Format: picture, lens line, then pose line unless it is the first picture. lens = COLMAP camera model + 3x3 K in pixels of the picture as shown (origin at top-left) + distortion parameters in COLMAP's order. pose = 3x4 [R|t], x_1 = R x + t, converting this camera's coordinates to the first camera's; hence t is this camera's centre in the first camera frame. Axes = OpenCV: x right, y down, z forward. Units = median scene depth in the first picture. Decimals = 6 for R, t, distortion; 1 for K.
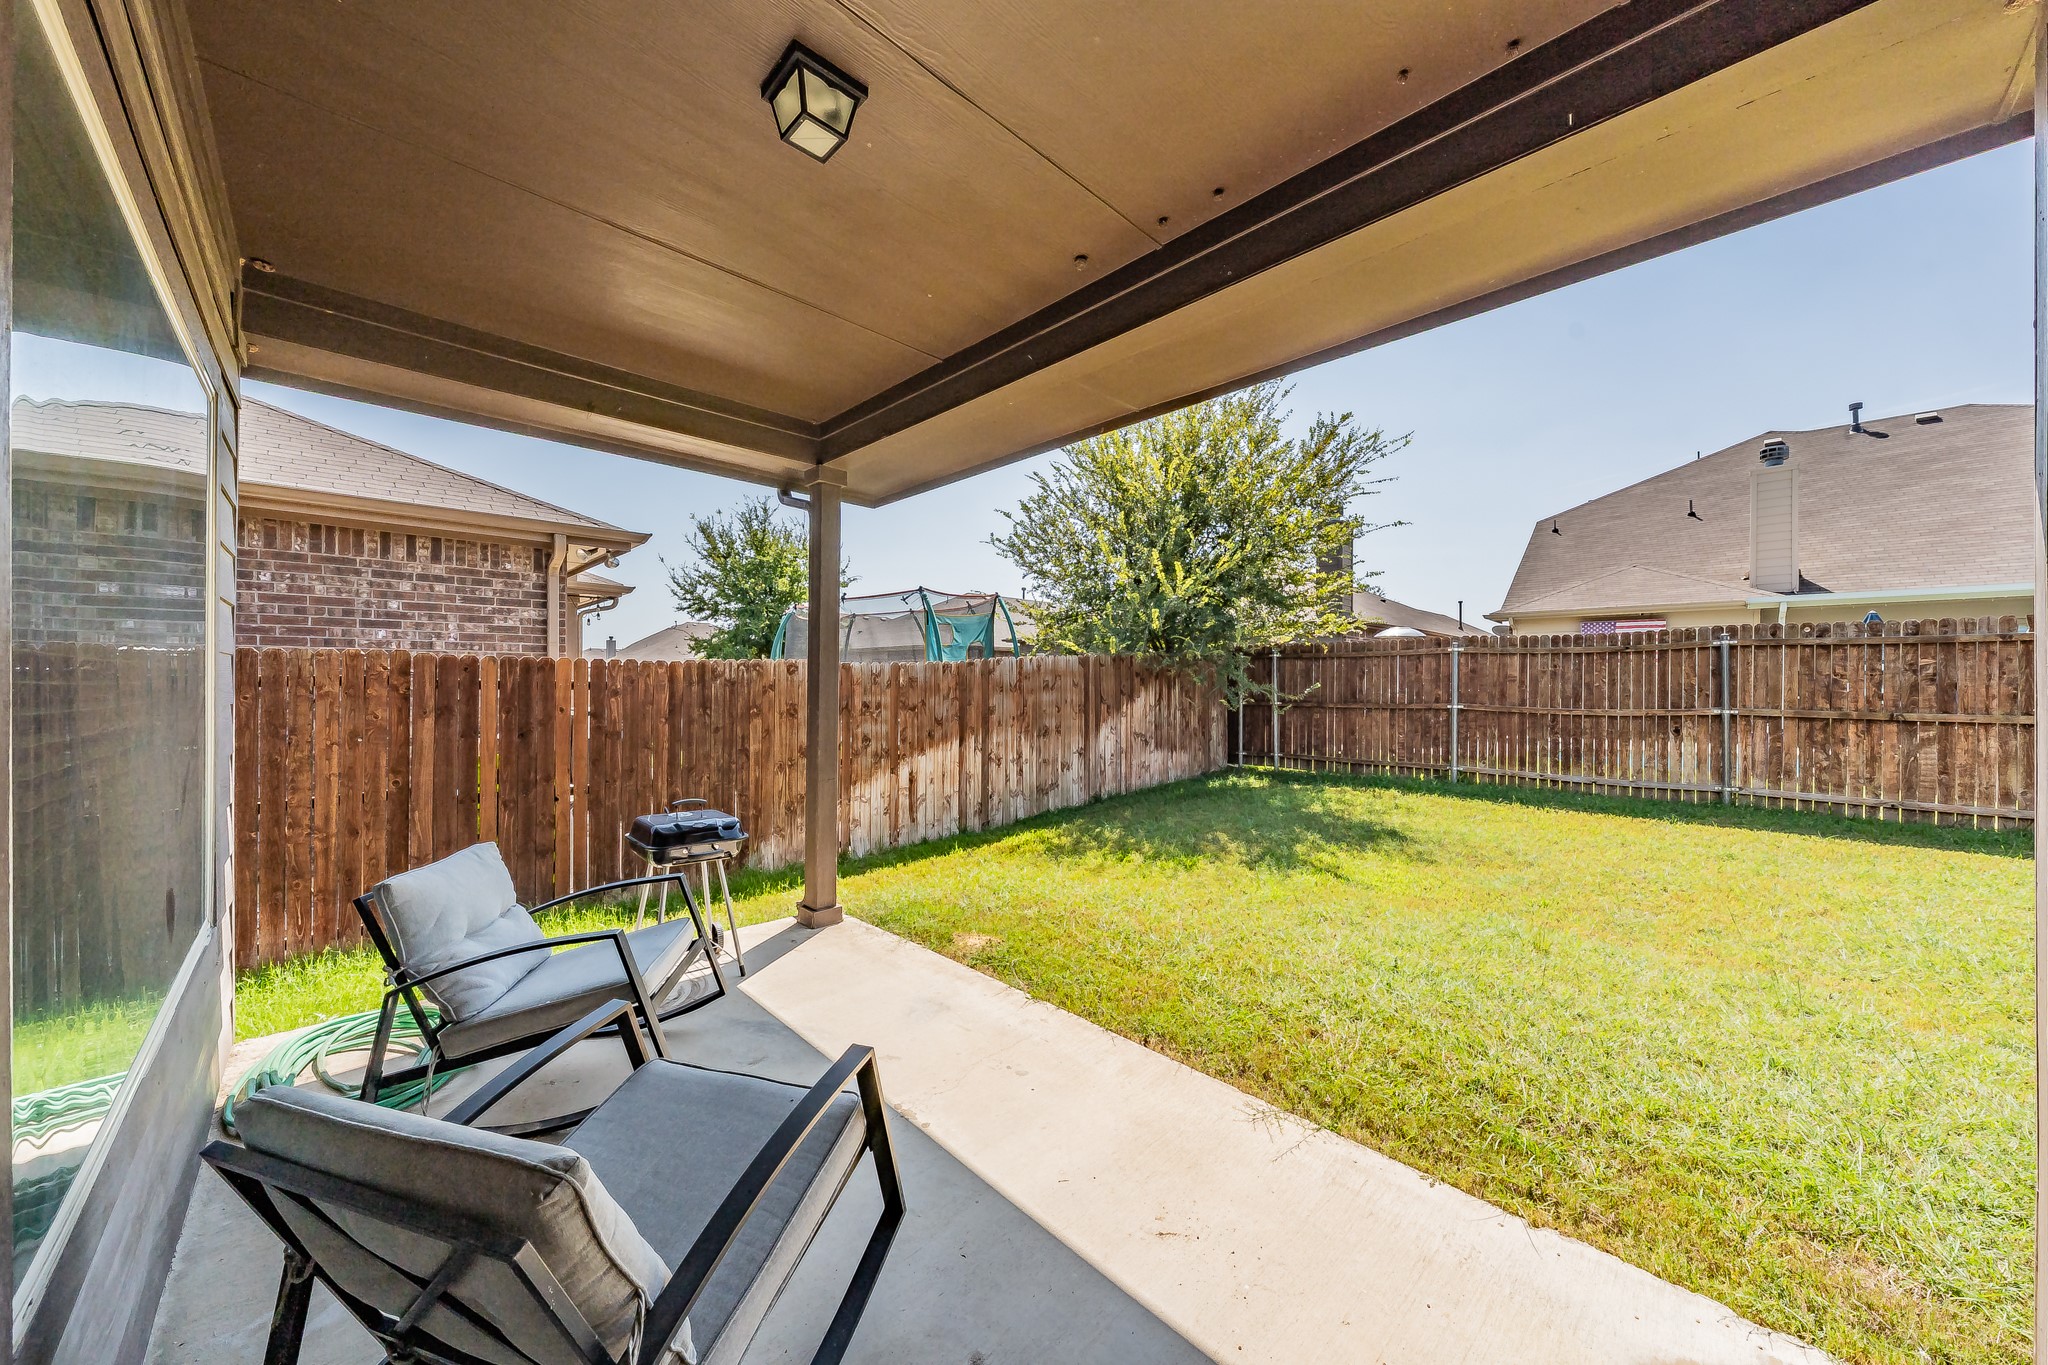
lens RADIAL K [[714.4, 0, 1026.4], [0, 714.4, 678.0], [0, 0, 1]] dist [-0.000775, 0.000086]
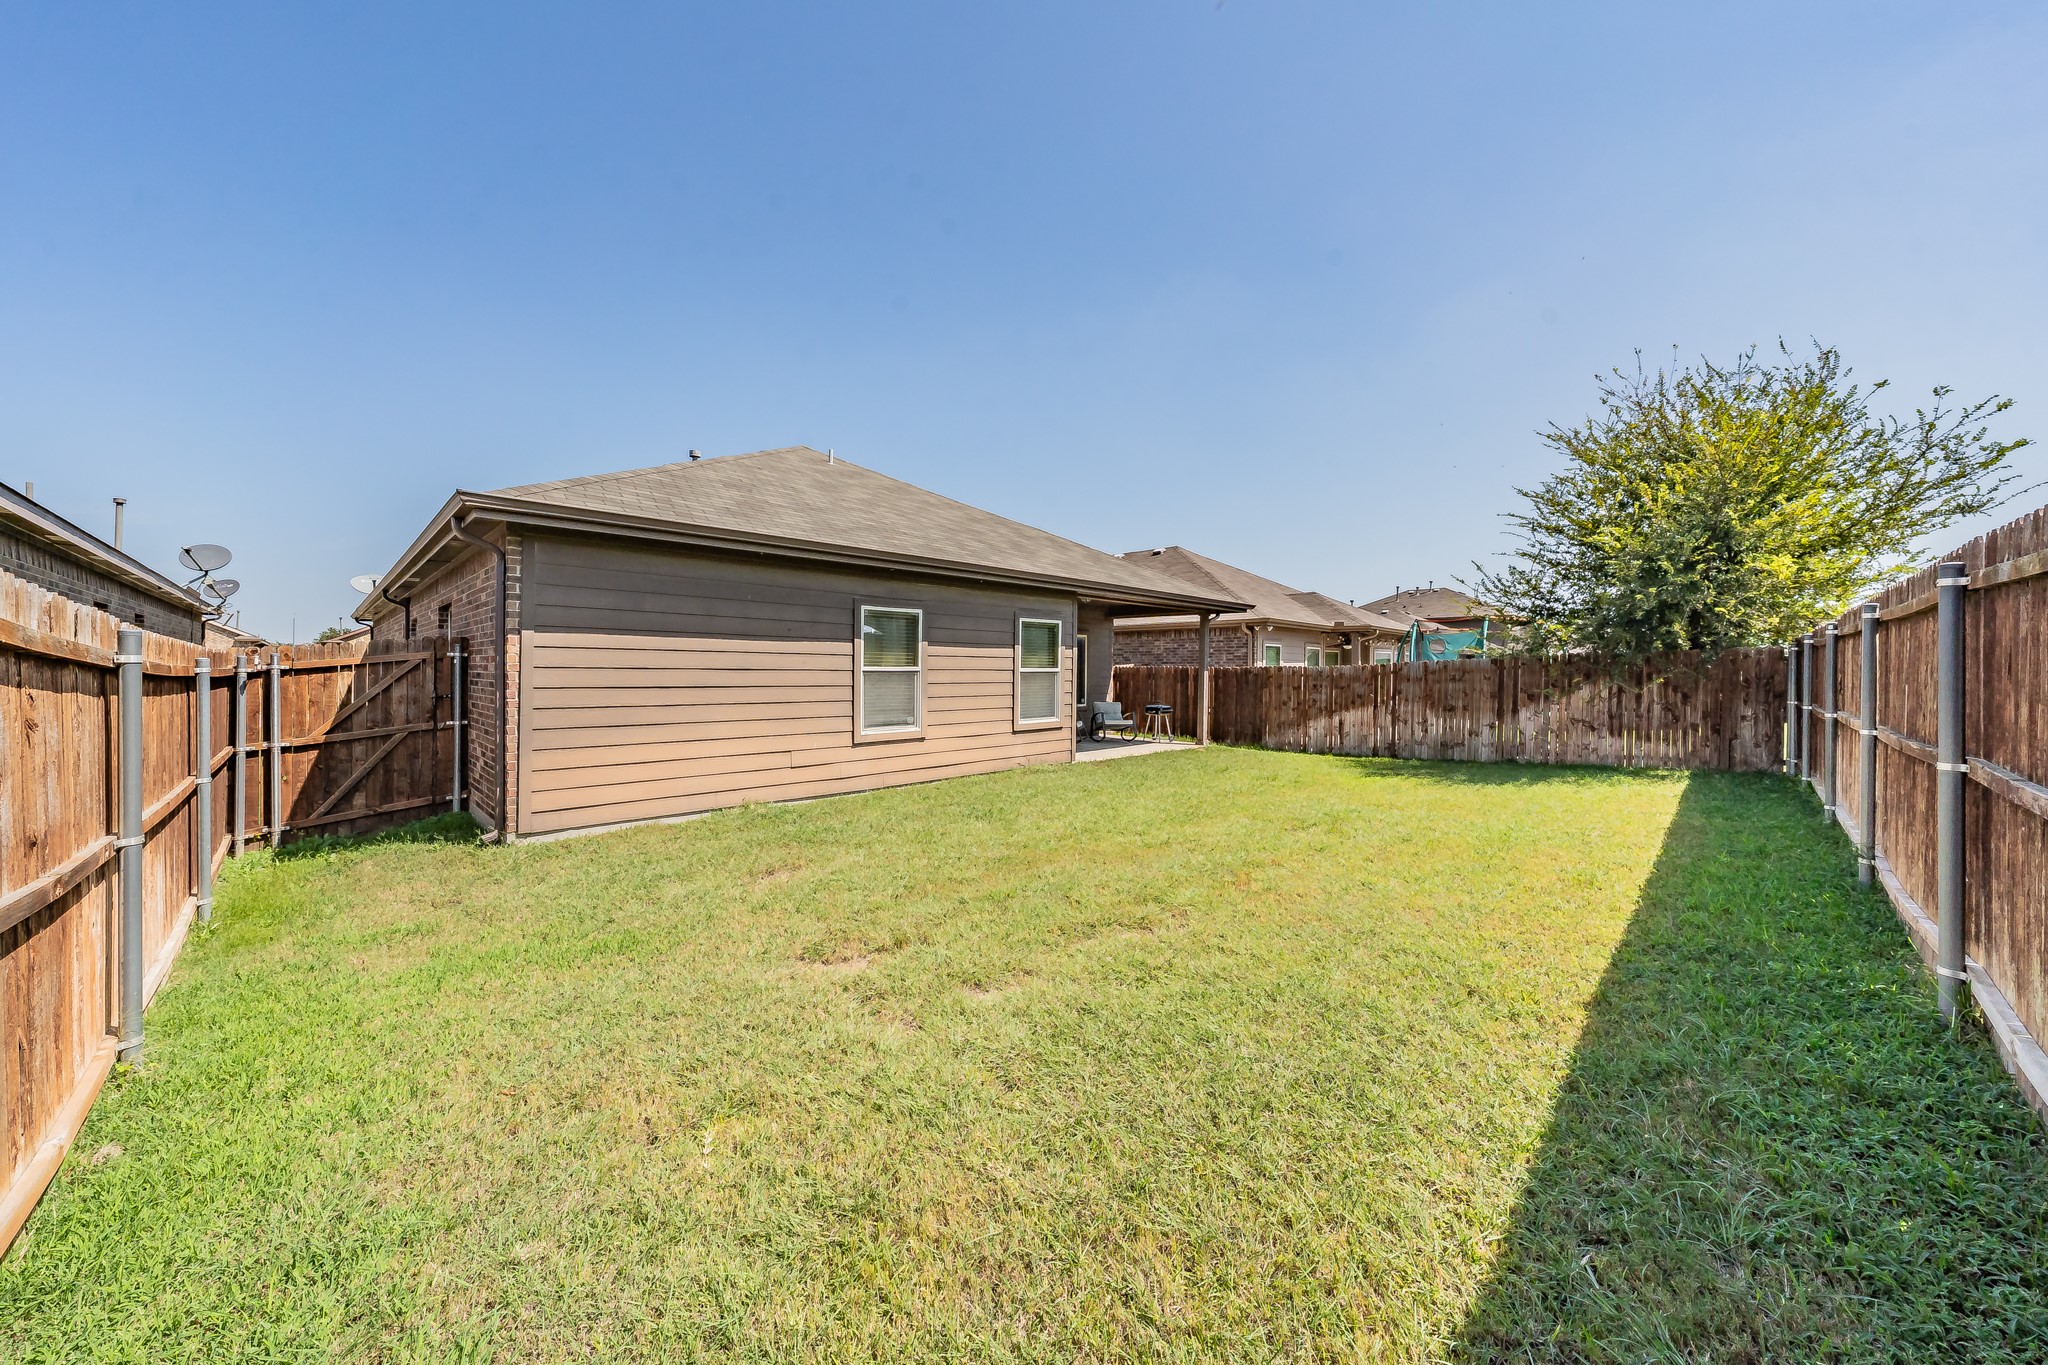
lens RADIAL K [[714.4, 0, 1026.4], [0, 714.4, 678.0], [0, 0, 1]] dist [-0.000775, 0.000086]
pose [[0.032970, 0.007109, -0.999431, 2.104658], [-0.001556, 0.999974, 0.007061, 0.000901], [0.999455, 0.001323, 0.032980, 0.041652]]
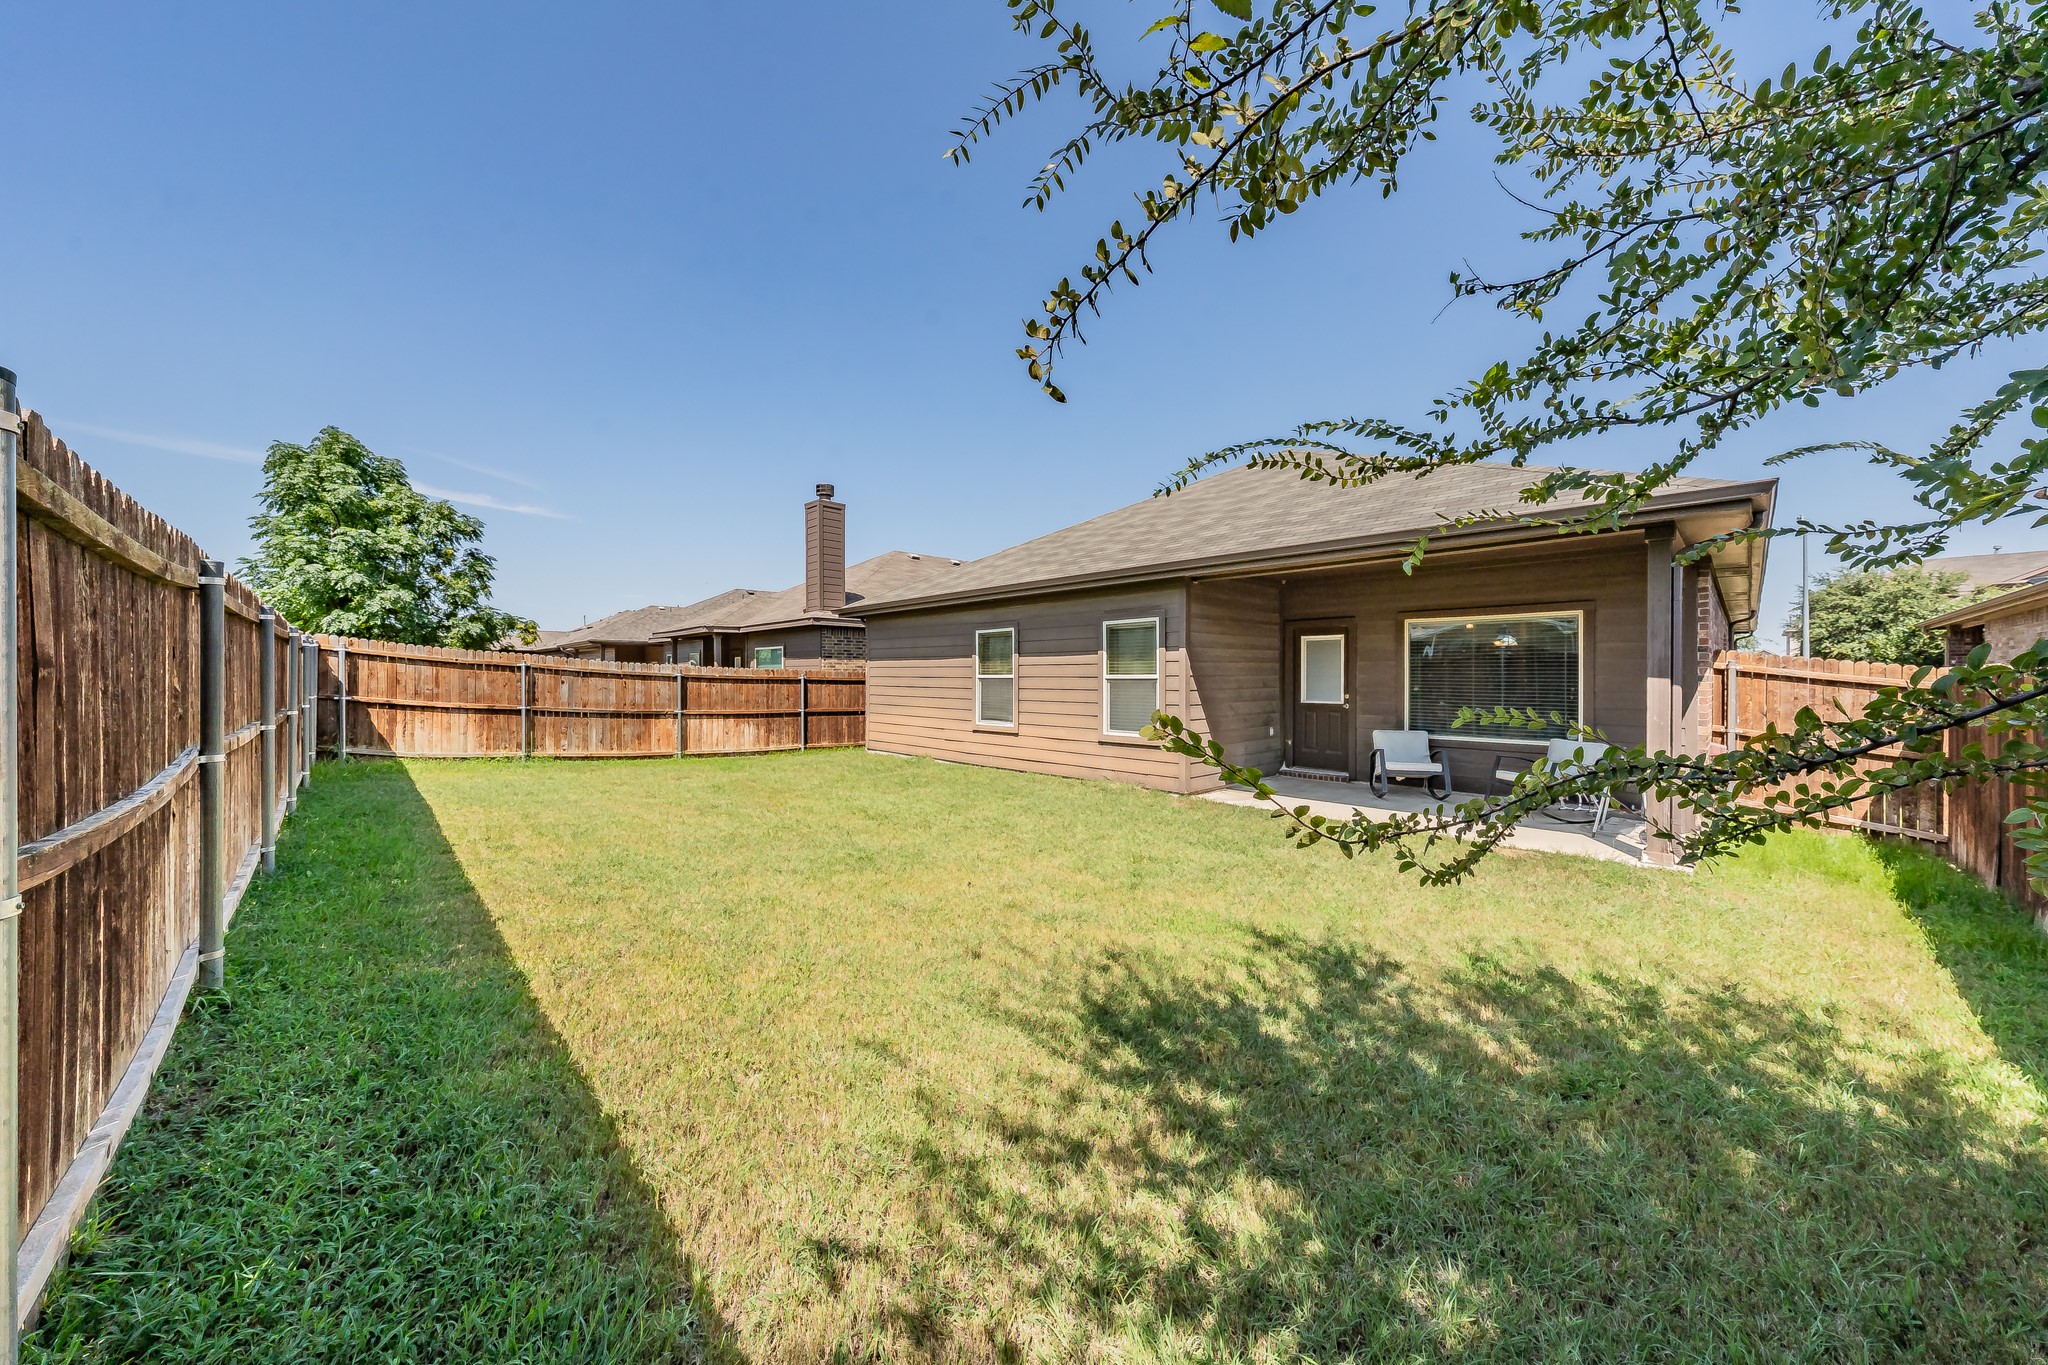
lens RADIAL K [[705.8, 0, 1016.0], [0, 705.8, 678.6], [0, 0, 1]] dist [-0.000240, 0.000102]
pose [[-0.999972, -0.007196, -0.002200, 0.627715], [-0.007191, 0.999972, -0.002206, 0.002803], [0.002216, -0.002191, -0.999995, 1.635353]]
